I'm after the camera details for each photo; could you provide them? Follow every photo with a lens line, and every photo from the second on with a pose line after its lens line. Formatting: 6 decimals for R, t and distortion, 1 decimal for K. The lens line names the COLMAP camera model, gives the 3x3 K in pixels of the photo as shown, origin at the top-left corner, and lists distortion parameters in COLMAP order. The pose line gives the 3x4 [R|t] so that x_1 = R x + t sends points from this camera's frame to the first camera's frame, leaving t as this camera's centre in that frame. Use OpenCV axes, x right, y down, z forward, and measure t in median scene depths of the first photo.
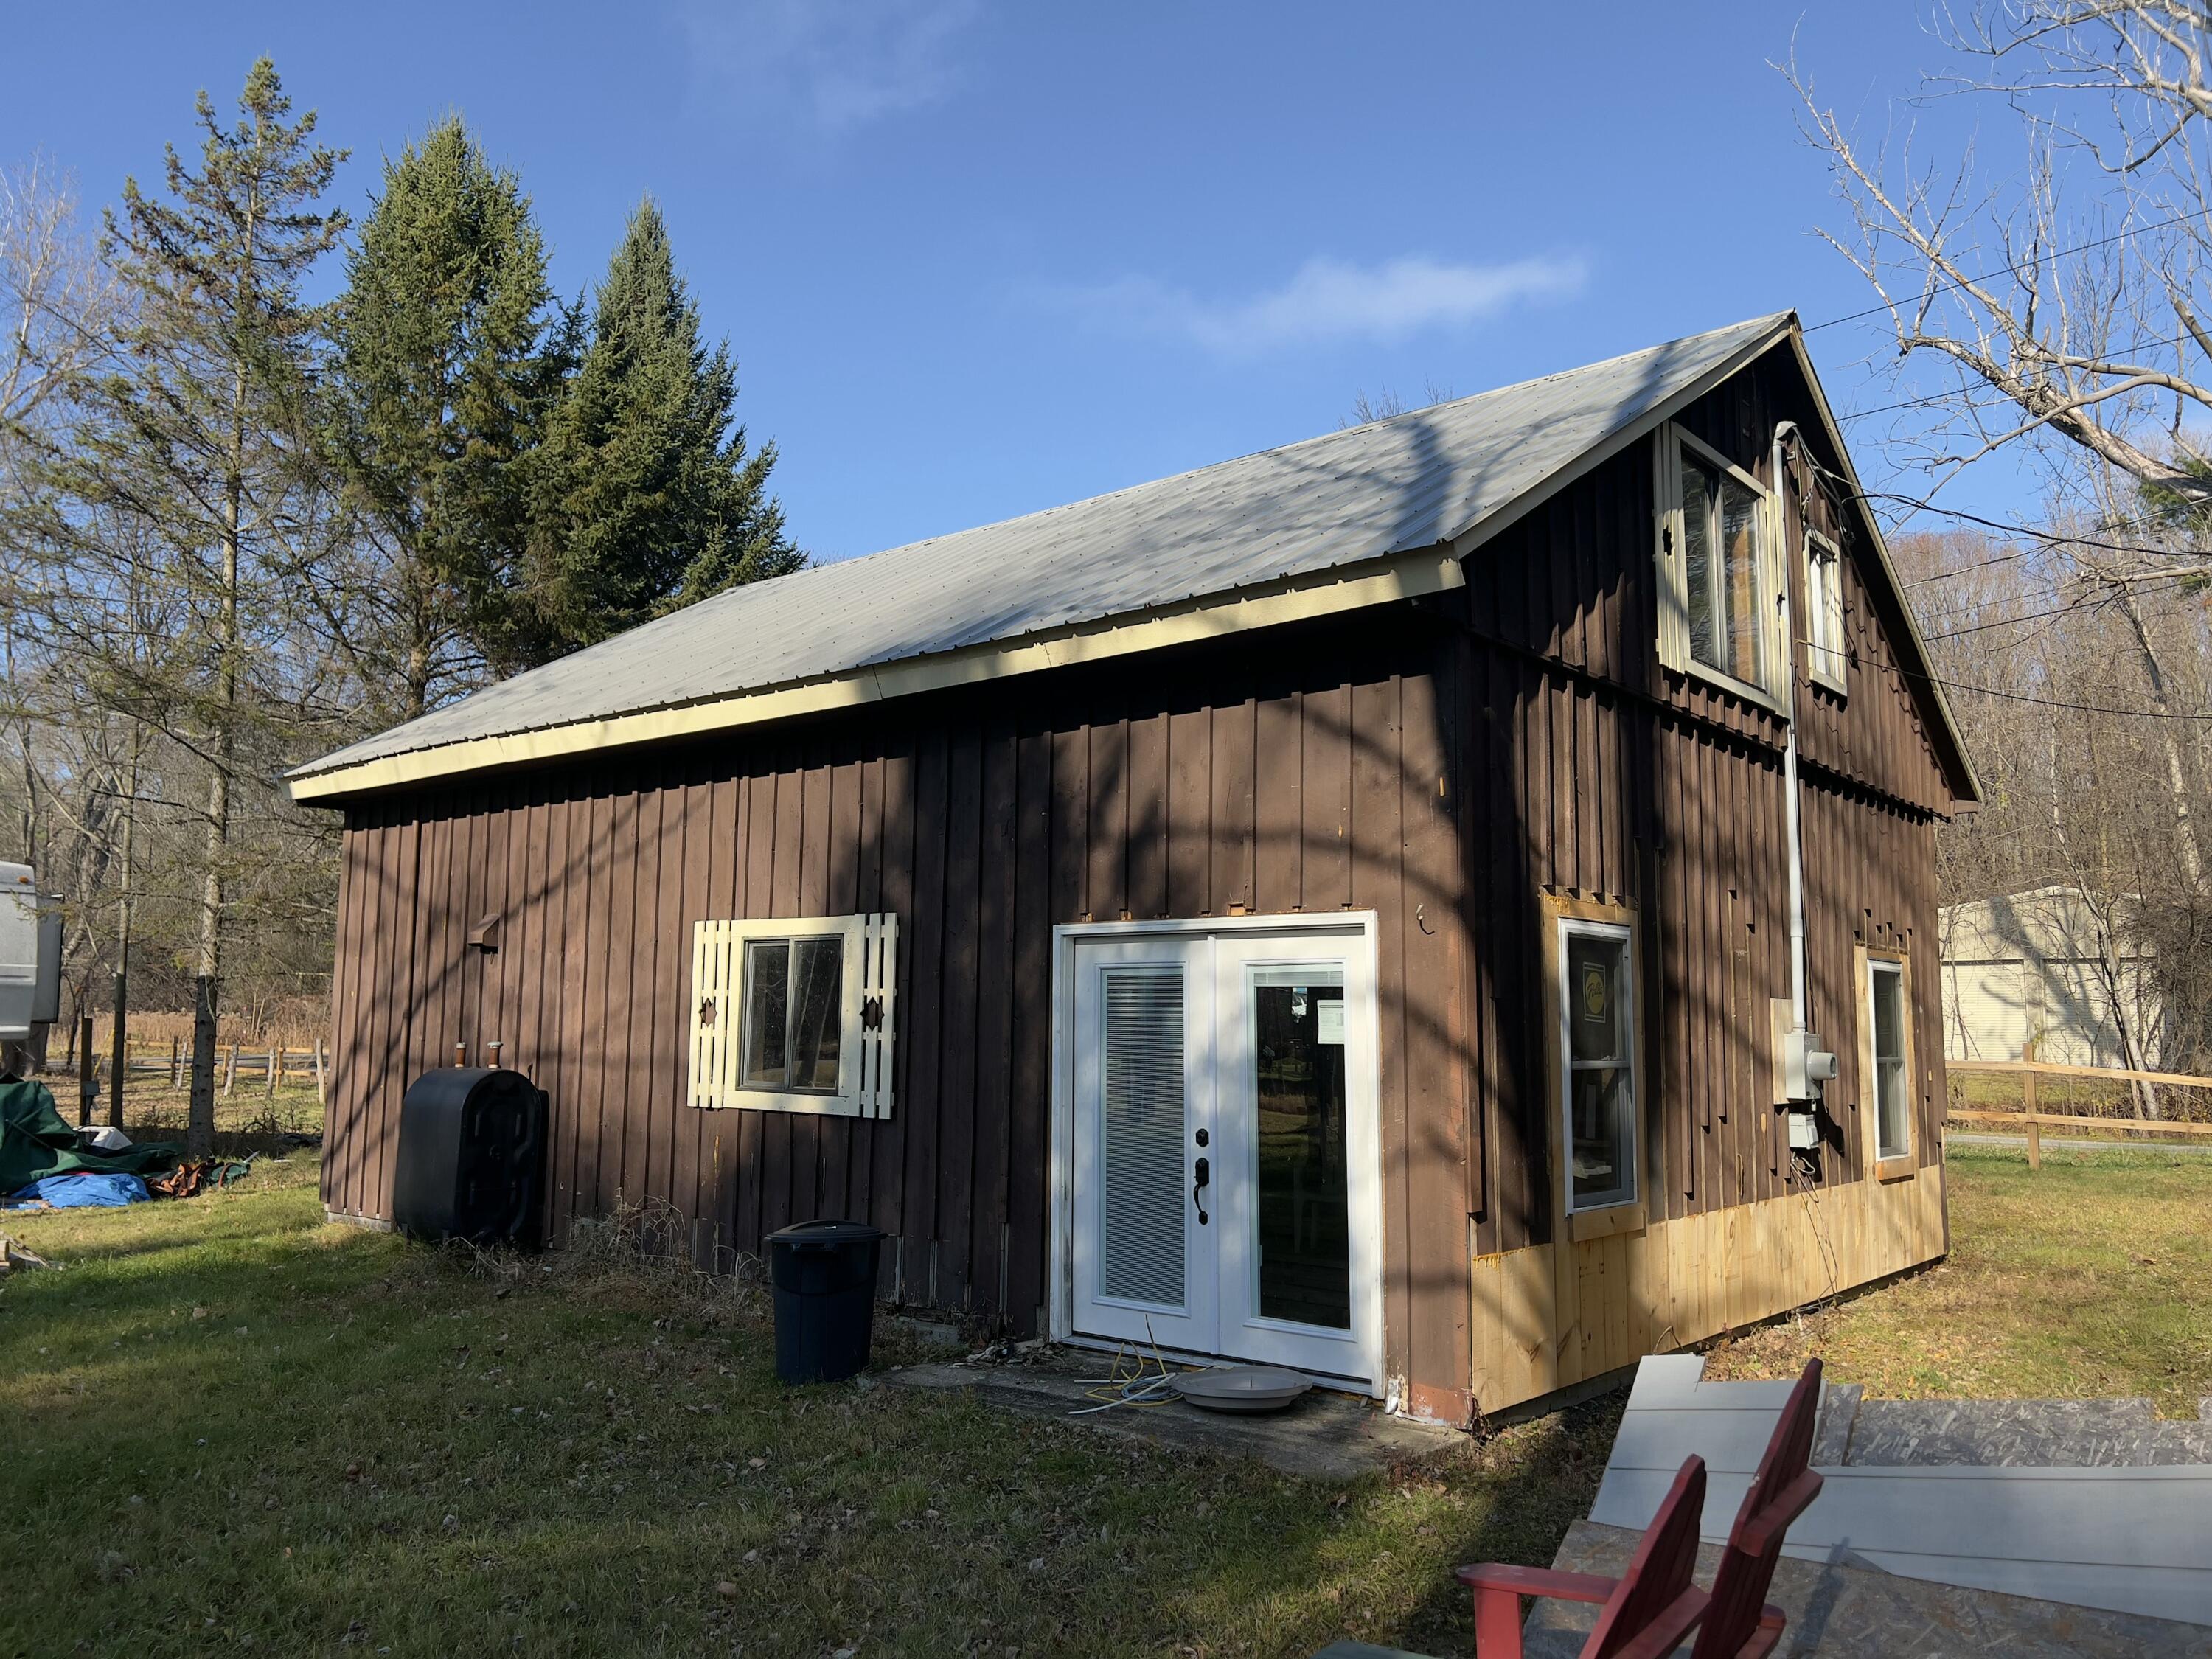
lens RADIAL K [[1678.6, 0, 1106.0], [0, 1678.6, 829.5], [0, 0, 1]] dist [0.165525, 0.000506]
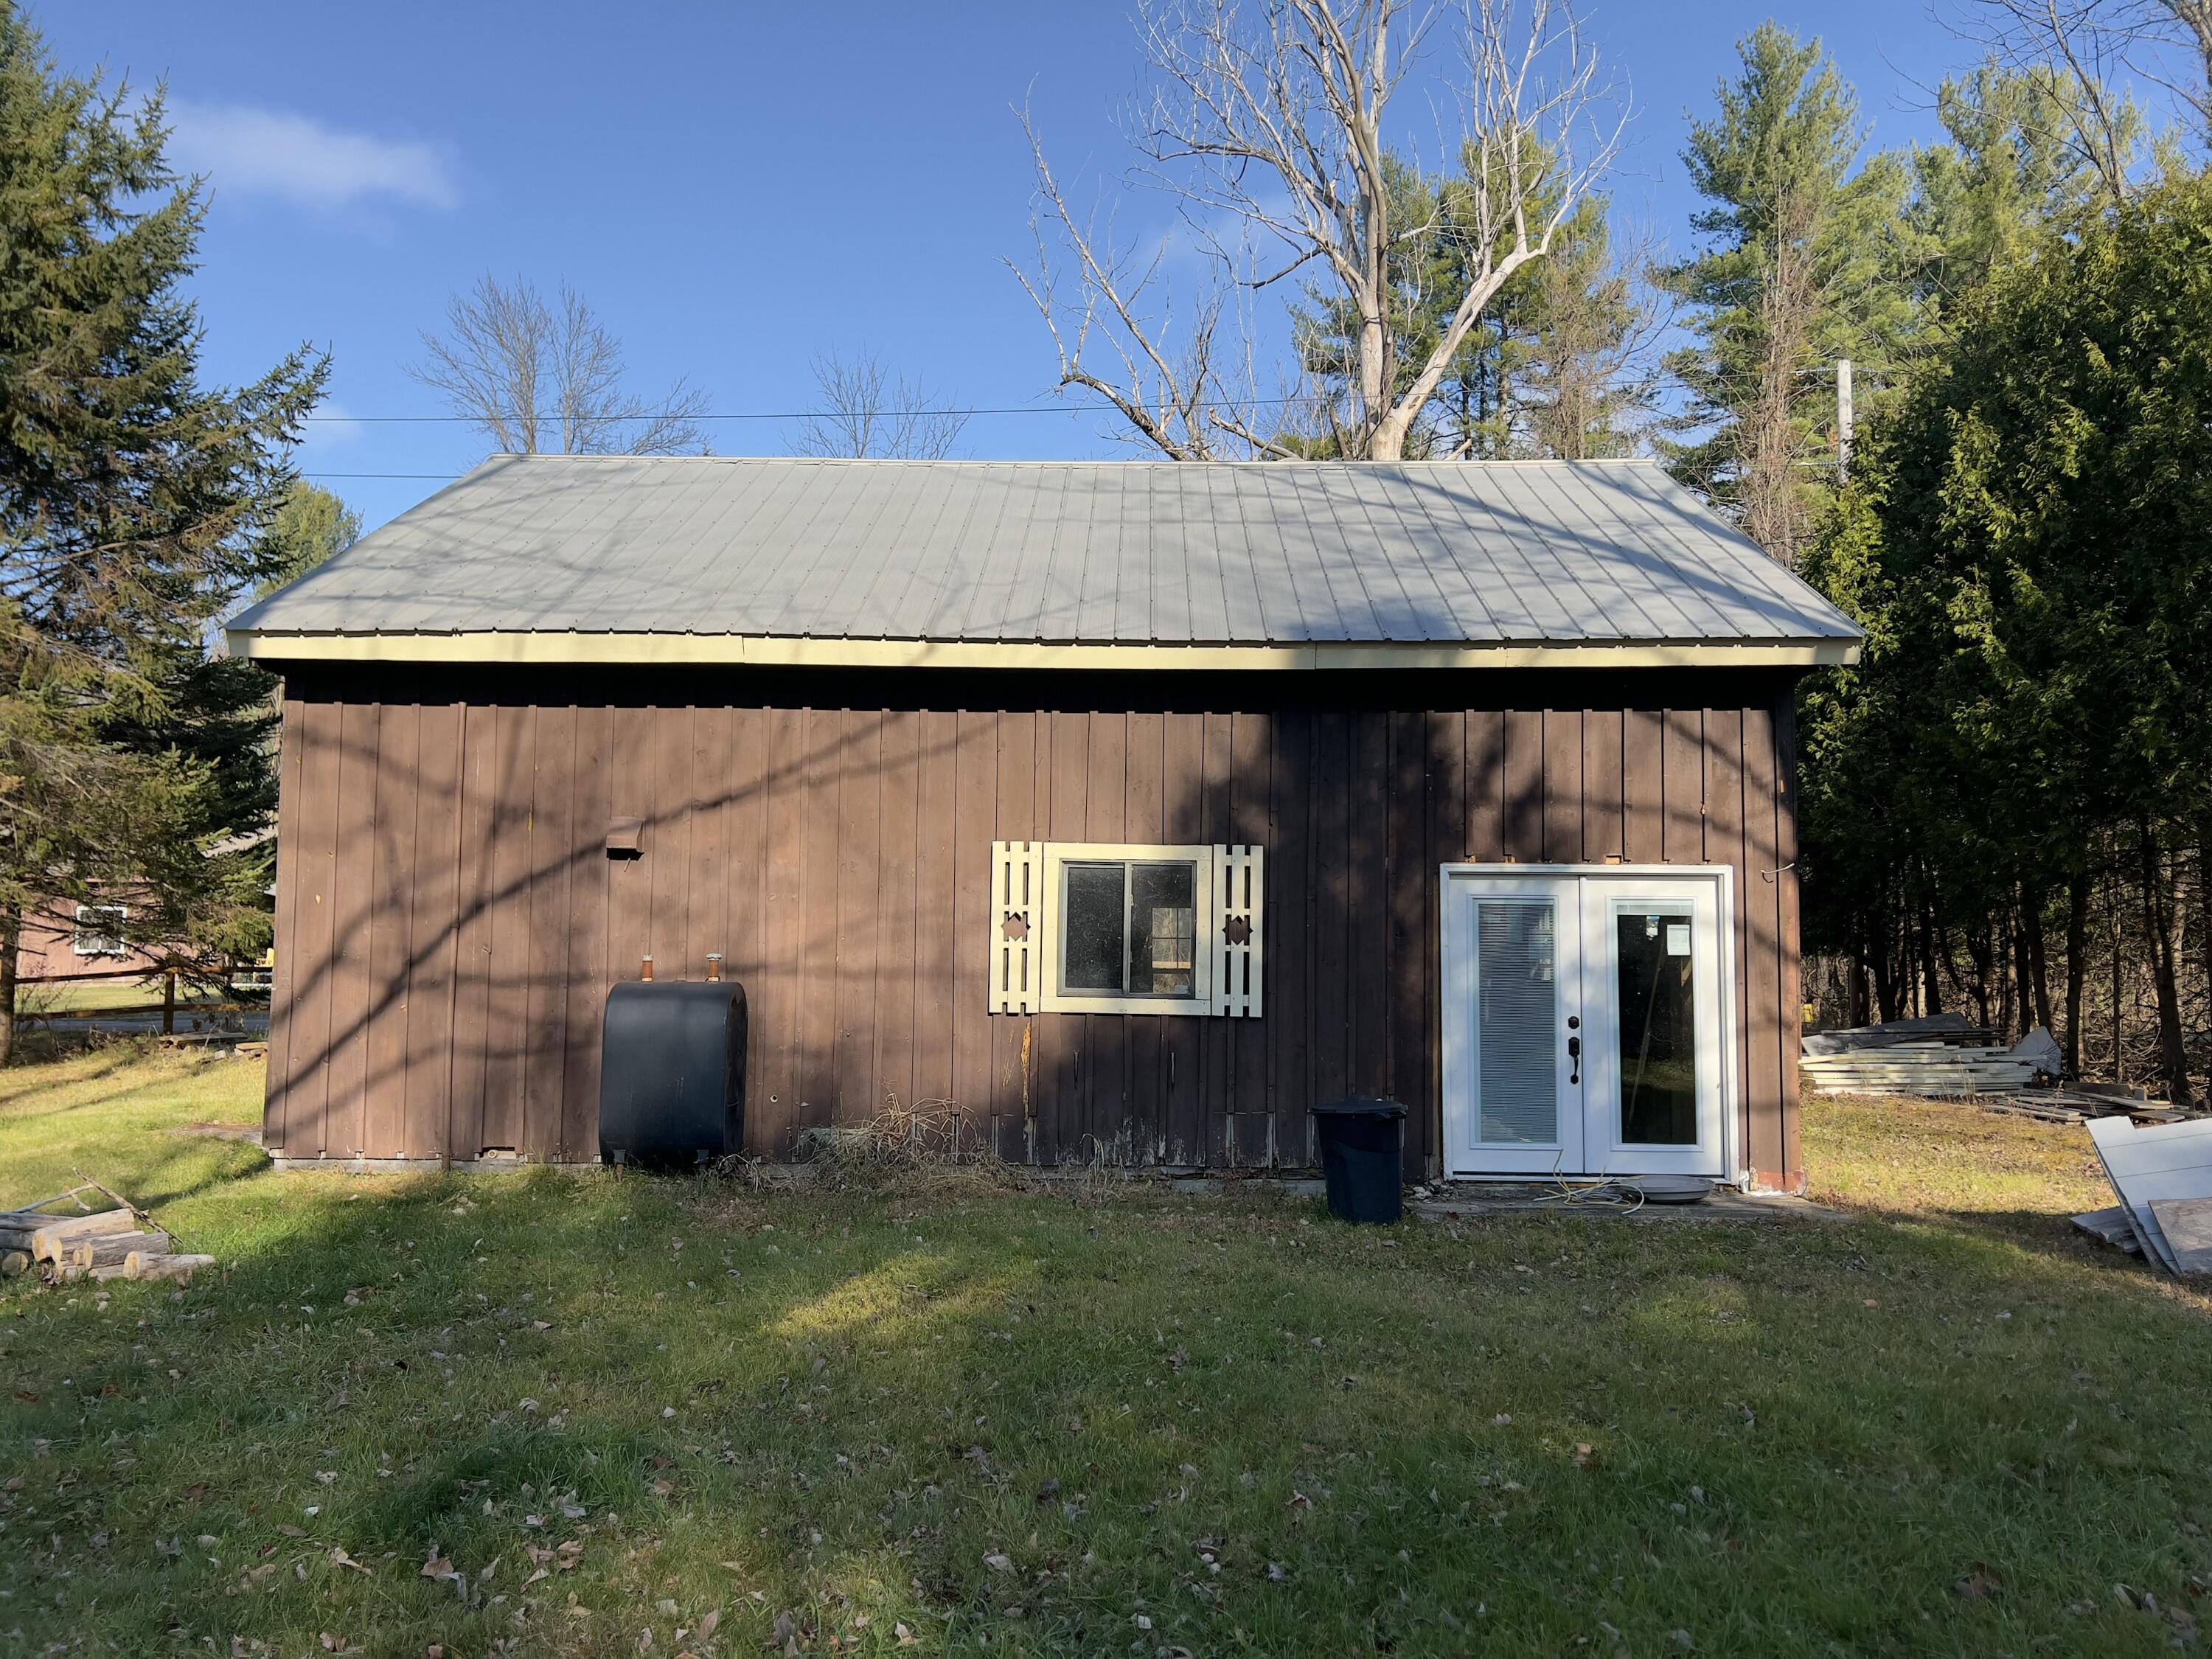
lens RADIAL K [[1640.3, 0, 1106.0], [0, 1640.3, 829.5], [0, 0, 1]] dist [0.069642, 0.000347]
pose [[0.775089, 0.050962, 0.629794, -1.026784], [-0.076750, 0.996955, 0.013783, 0.033538], [-0.627174, -0.059020, 0.776640, 0.186956]]
